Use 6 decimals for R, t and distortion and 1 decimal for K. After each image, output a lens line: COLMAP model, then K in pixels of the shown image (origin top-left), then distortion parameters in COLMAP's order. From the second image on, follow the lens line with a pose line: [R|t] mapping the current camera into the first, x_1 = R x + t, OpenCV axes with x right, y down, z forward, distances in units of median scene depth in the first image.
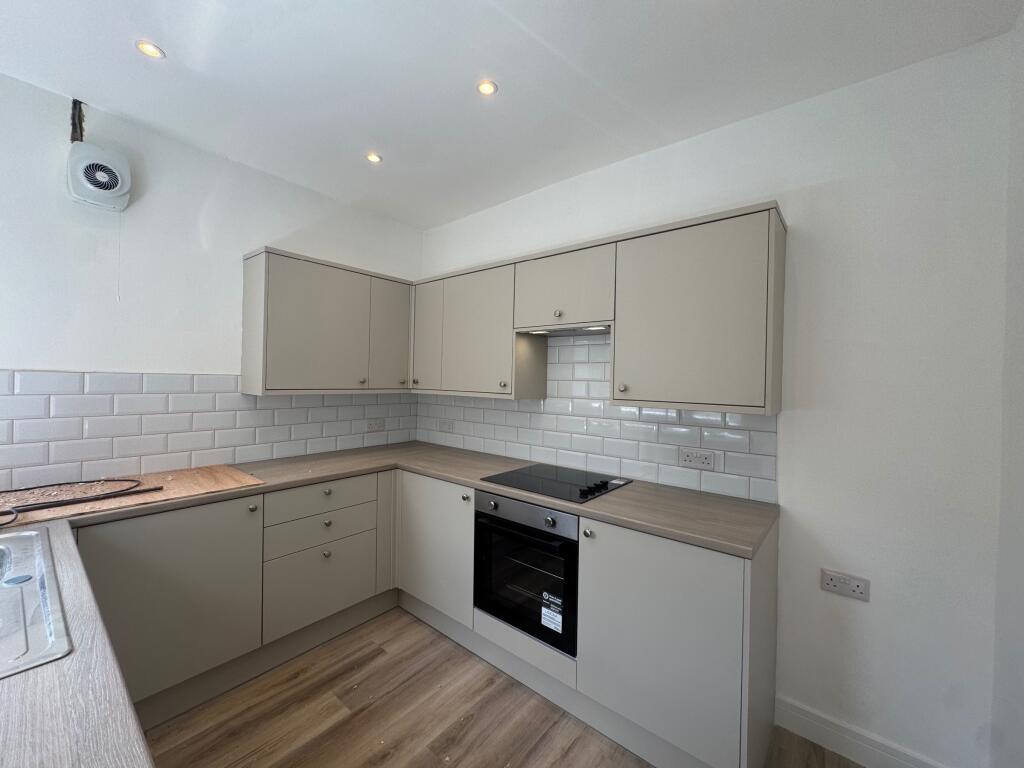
lens RADIAL K [[412.4, 0, 511.0], [0, 412.4, 382.1], [0, 0, 1]] dist [-0.003379, 0.000543]
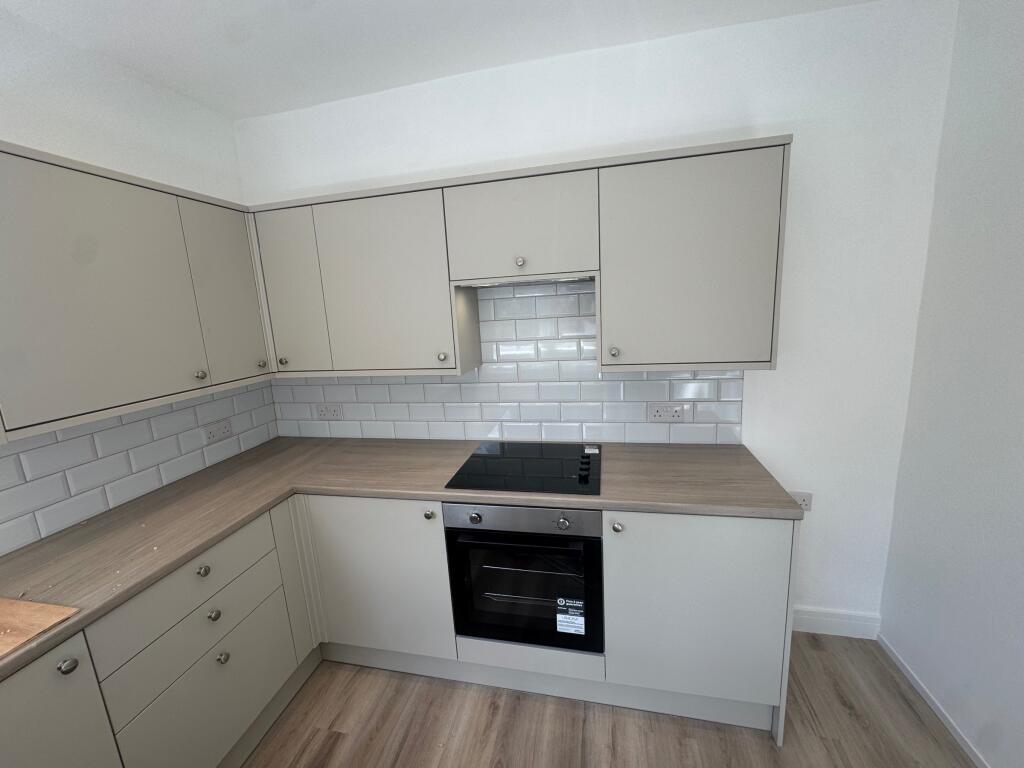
lens RADIAL K [[412.4, 0, 512.6], [0, 412.4, 382.2], [0, 0, 1]] dist [-0.003379, 0.000543]
pose [[0.884390, -0.153747, 0.440699, -0.267247], [0.076280, 0.979106, 0.188503, -0.089016], [-0.460472, -0.133093, 0.877640, 0.292454]]
